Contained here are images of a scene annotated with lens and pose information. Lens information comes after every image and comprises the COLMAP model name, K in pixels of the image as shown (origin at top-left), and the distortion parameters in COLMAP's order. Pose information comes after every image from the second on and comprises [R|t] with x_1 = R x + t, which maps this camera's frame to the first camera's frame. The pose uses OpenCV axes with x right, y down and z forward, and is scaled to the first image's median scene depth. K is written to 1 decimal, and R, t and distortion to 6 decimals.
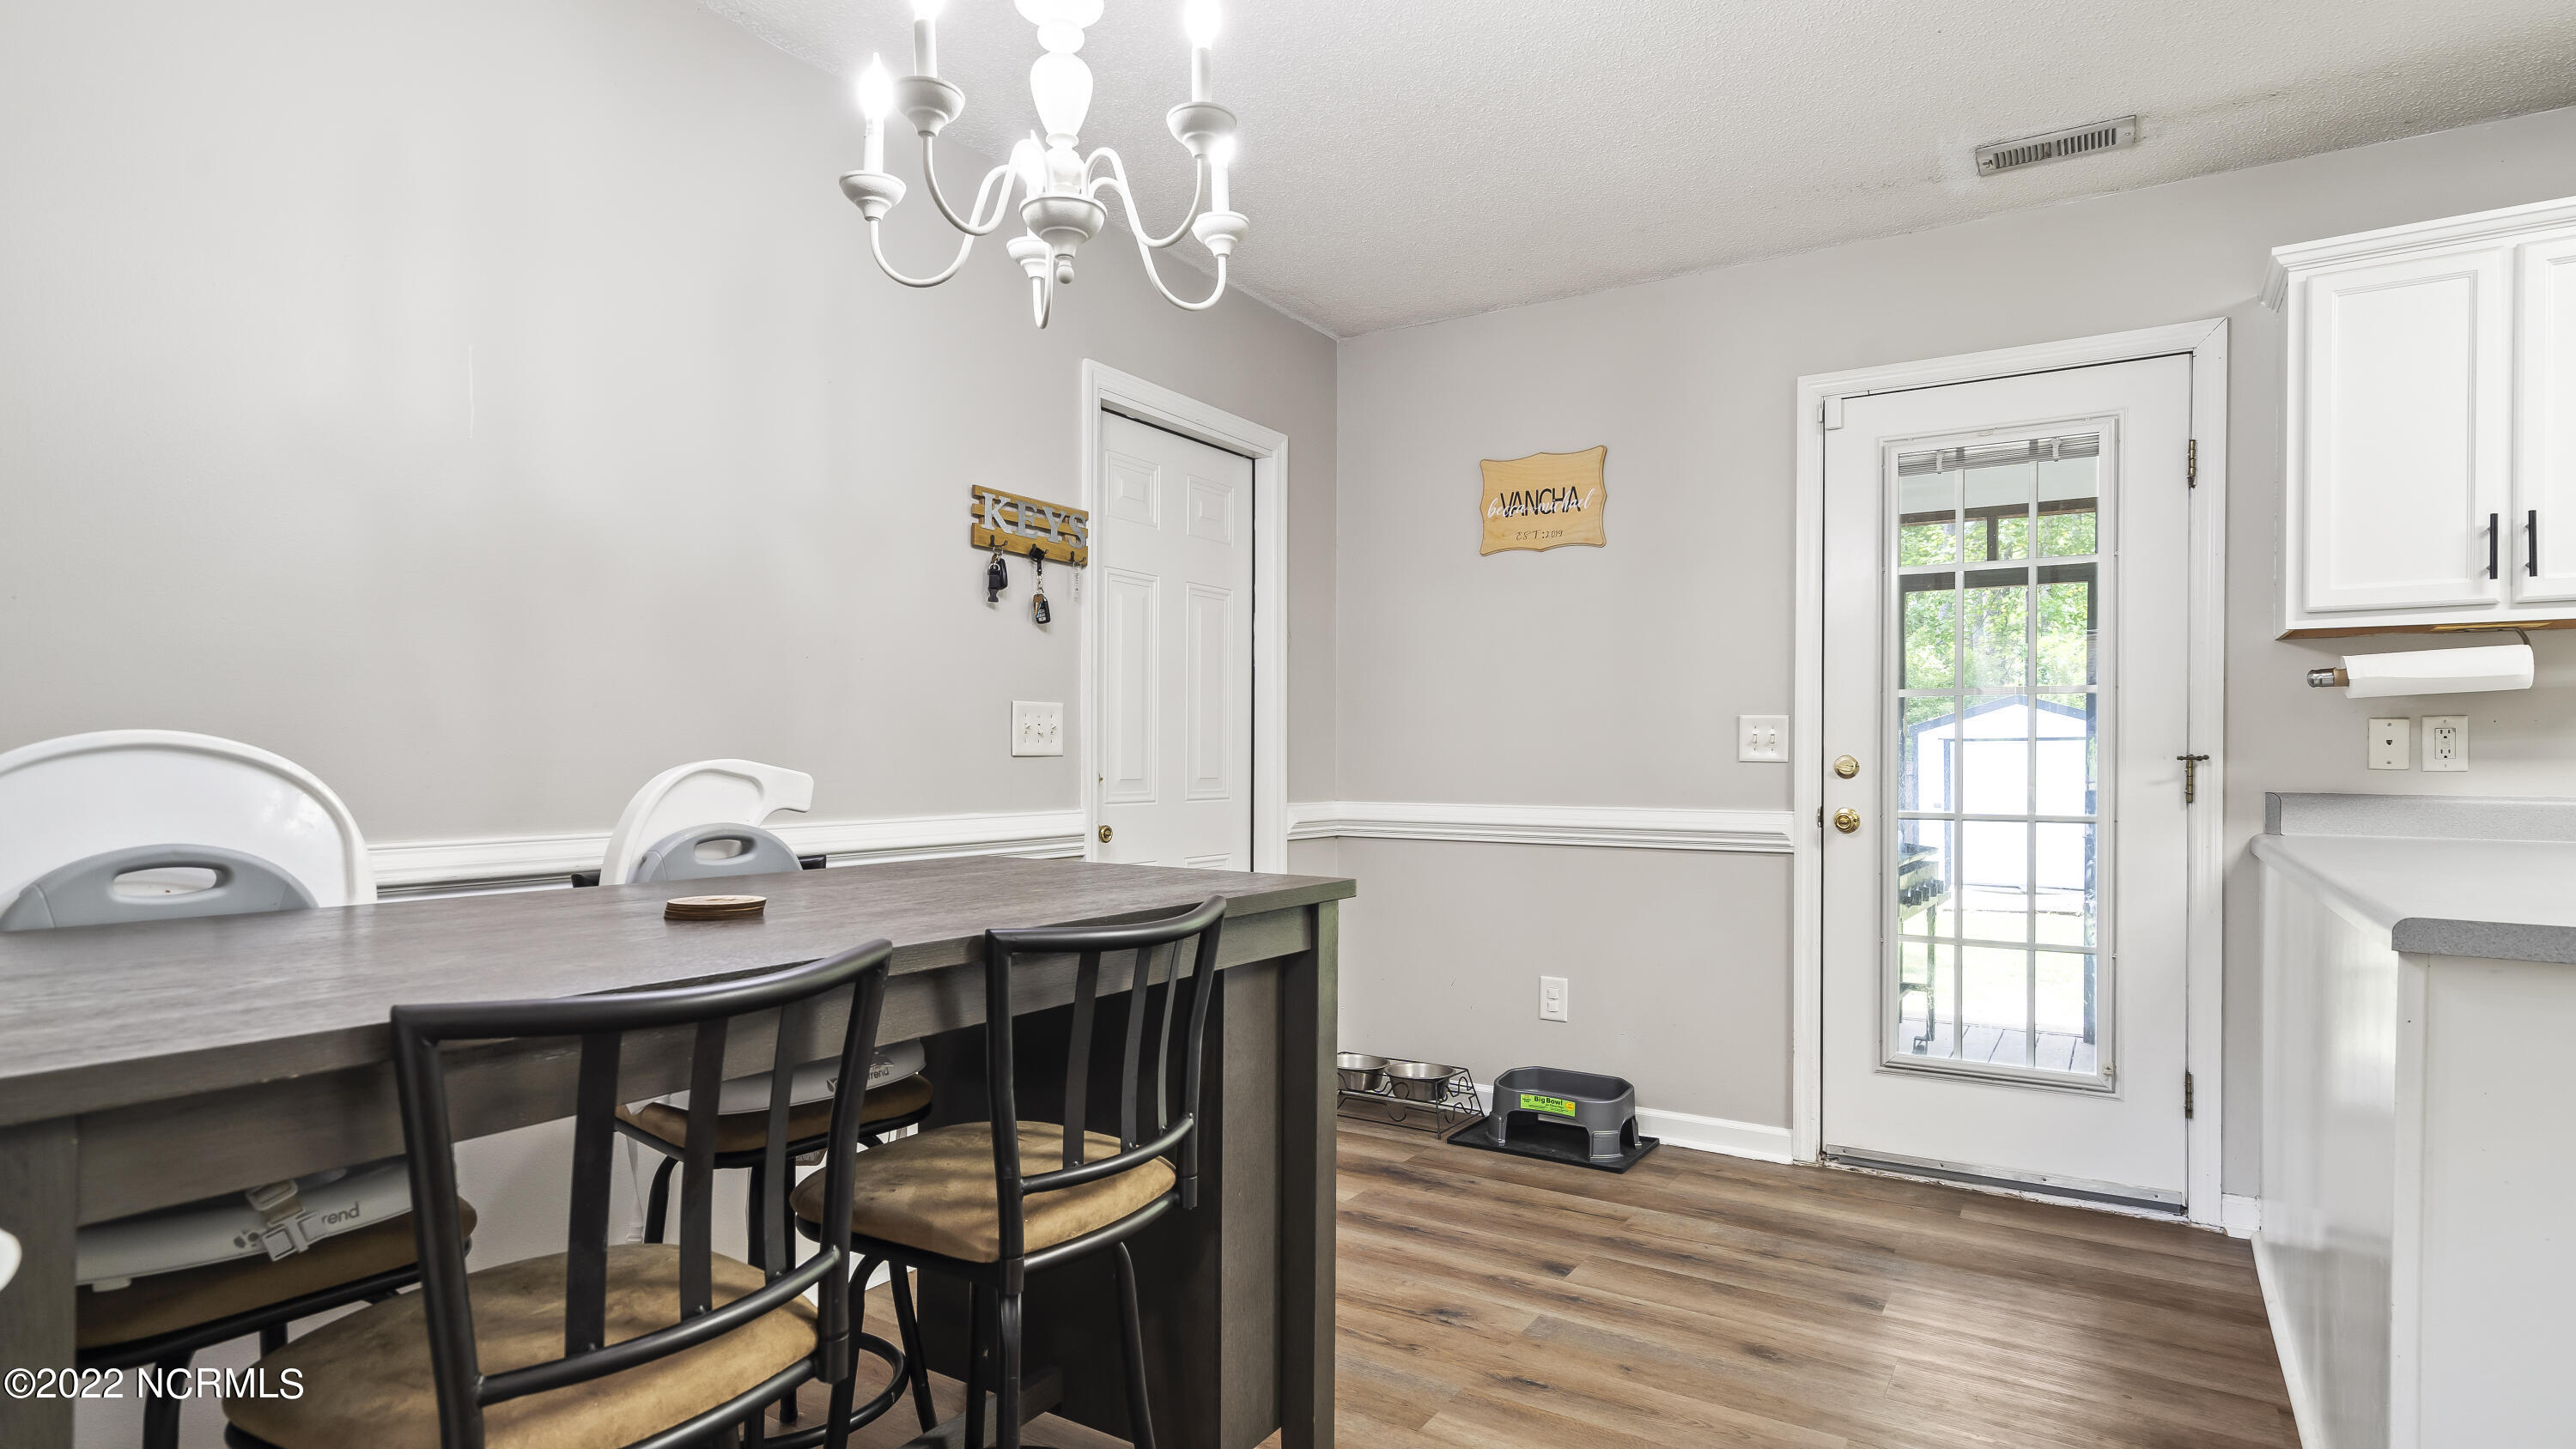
lens RADIAL K [[1331.1, 0, 1292.9], [0, 1331.1, 752.0], [0, 0, 1]] dist [0.000331, 0.000024]
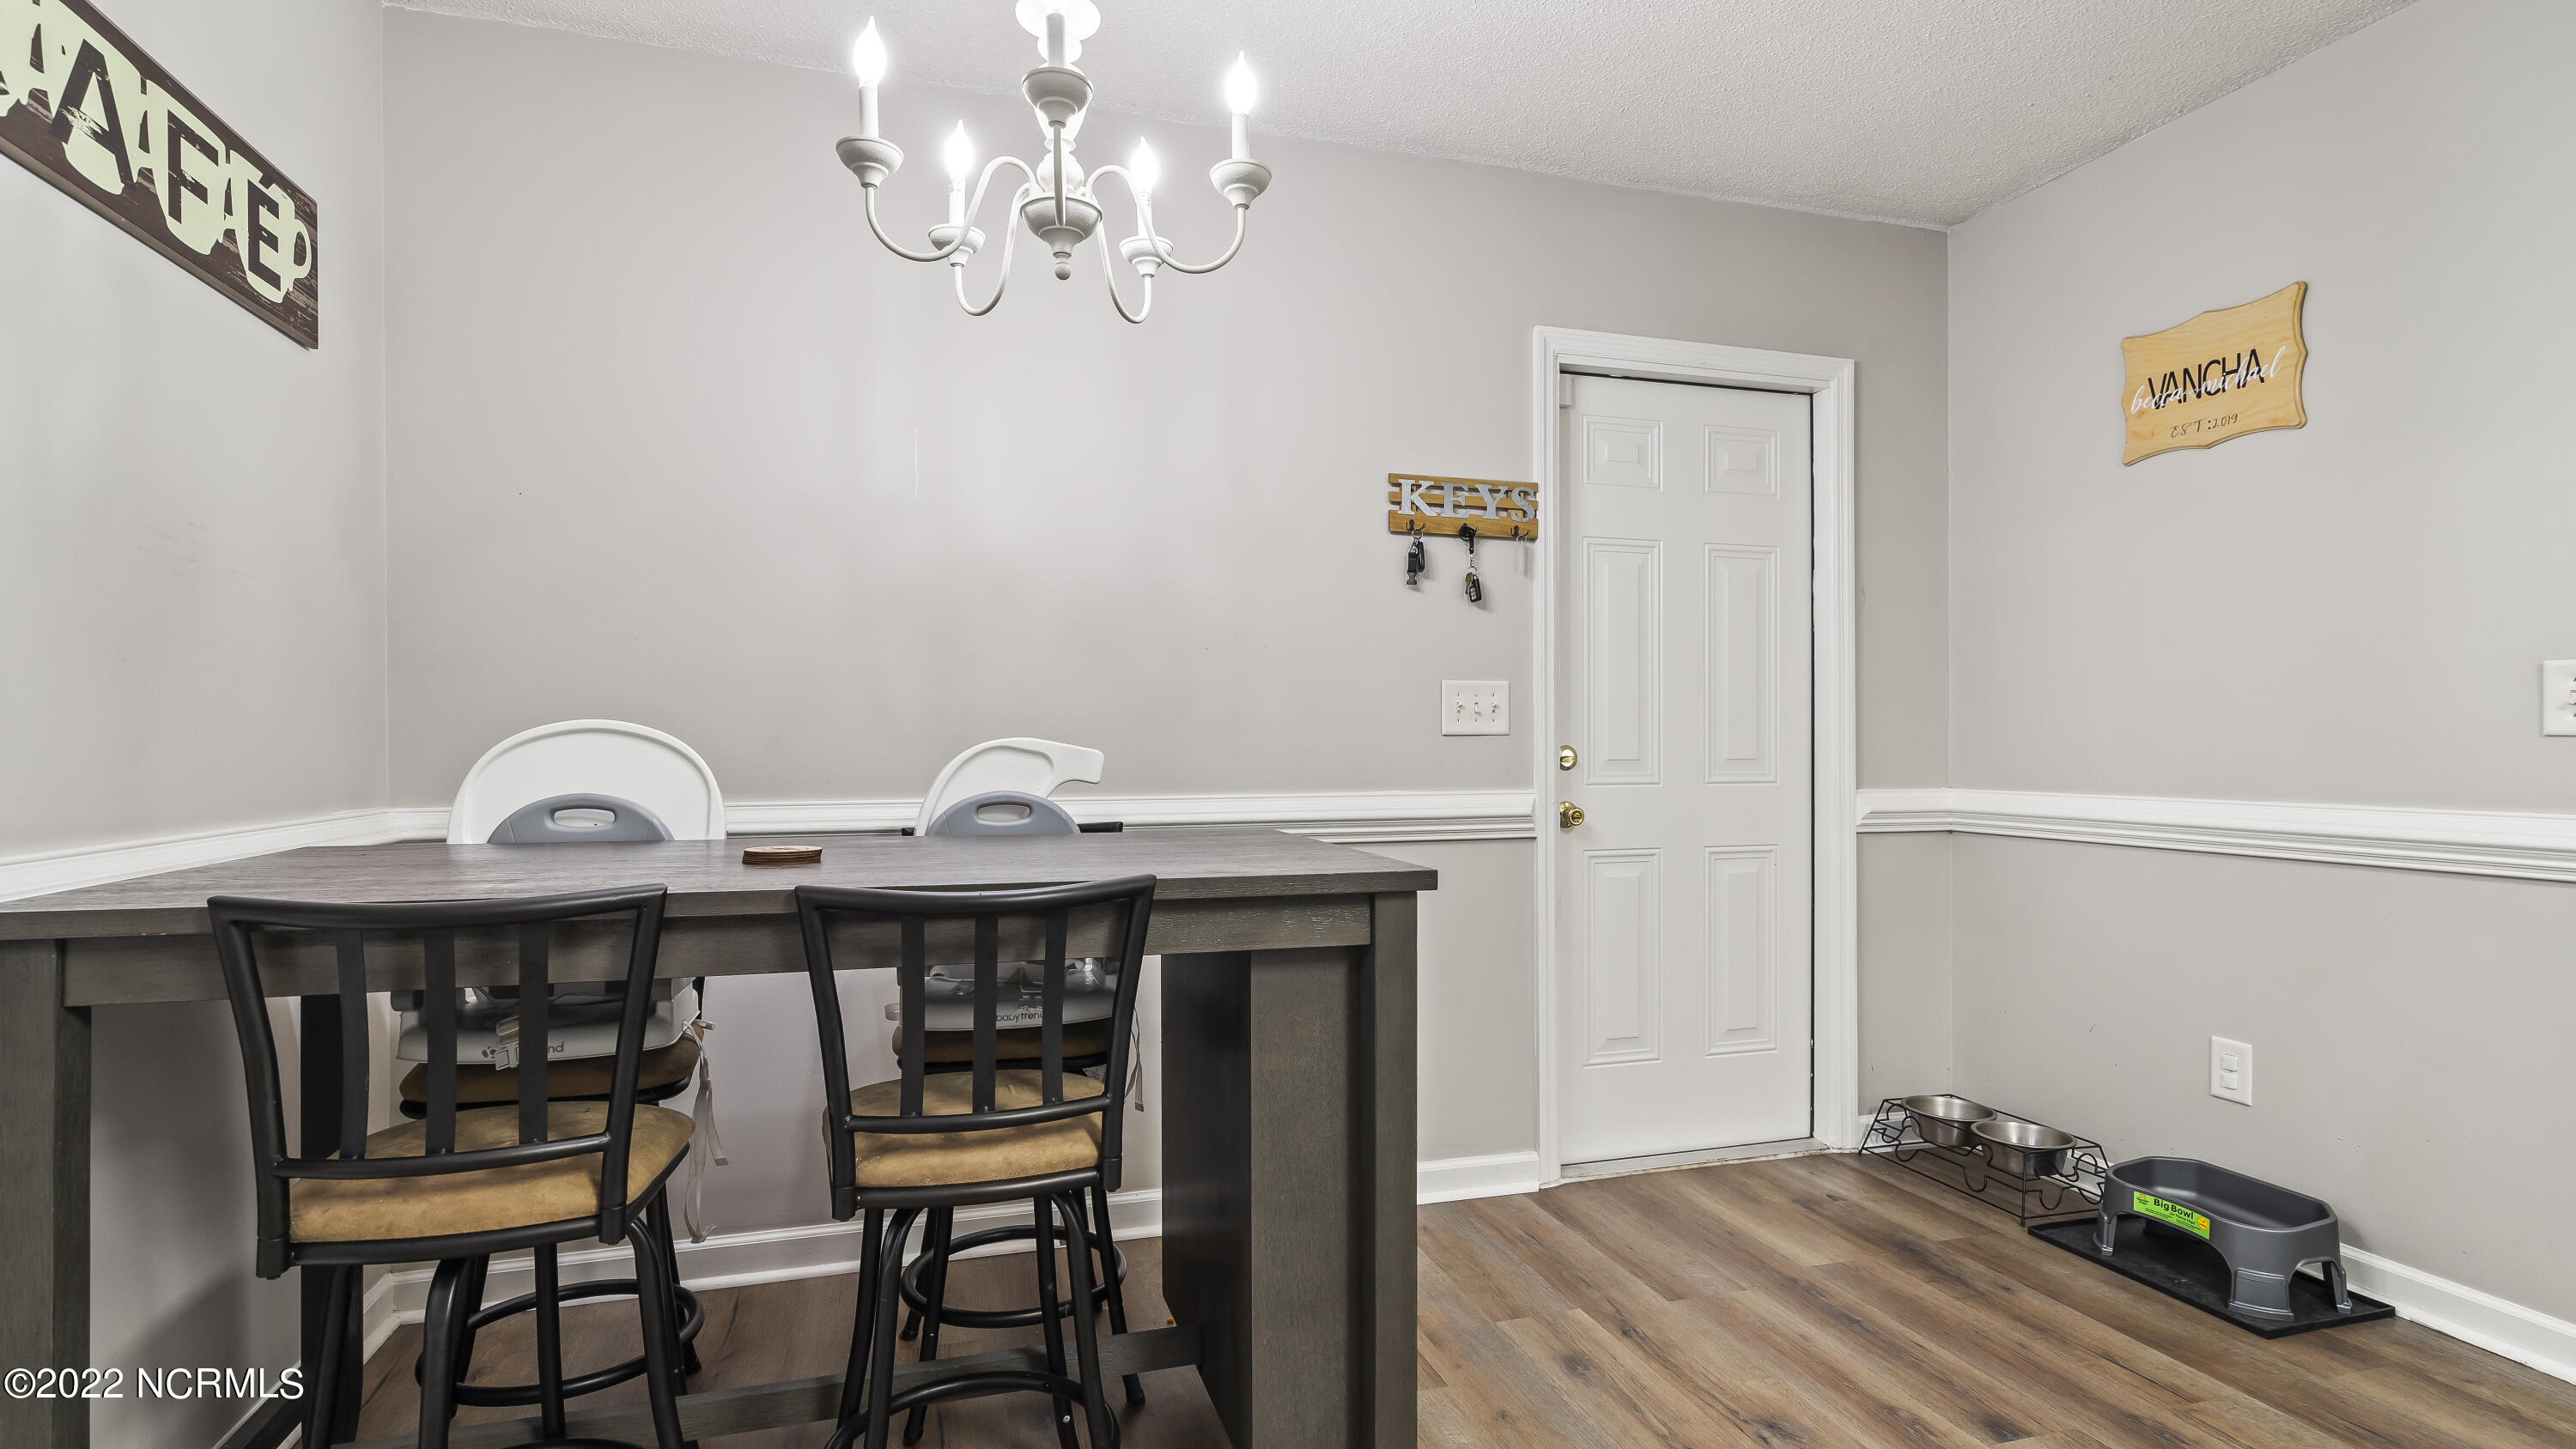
lens RADIAL K [[1263.3, 0, 1296.3], [0, 1263.3, 727.6], [0, 0, 1]] dist [-0.000350, 0.001052]
pose [[0.755239, -0.011873, -0.655342, 0.329239], [0.006615, 0.999923, -0.010493, 0.006688], [0.655416, 0.003589, 0.755259, 0.198625]]
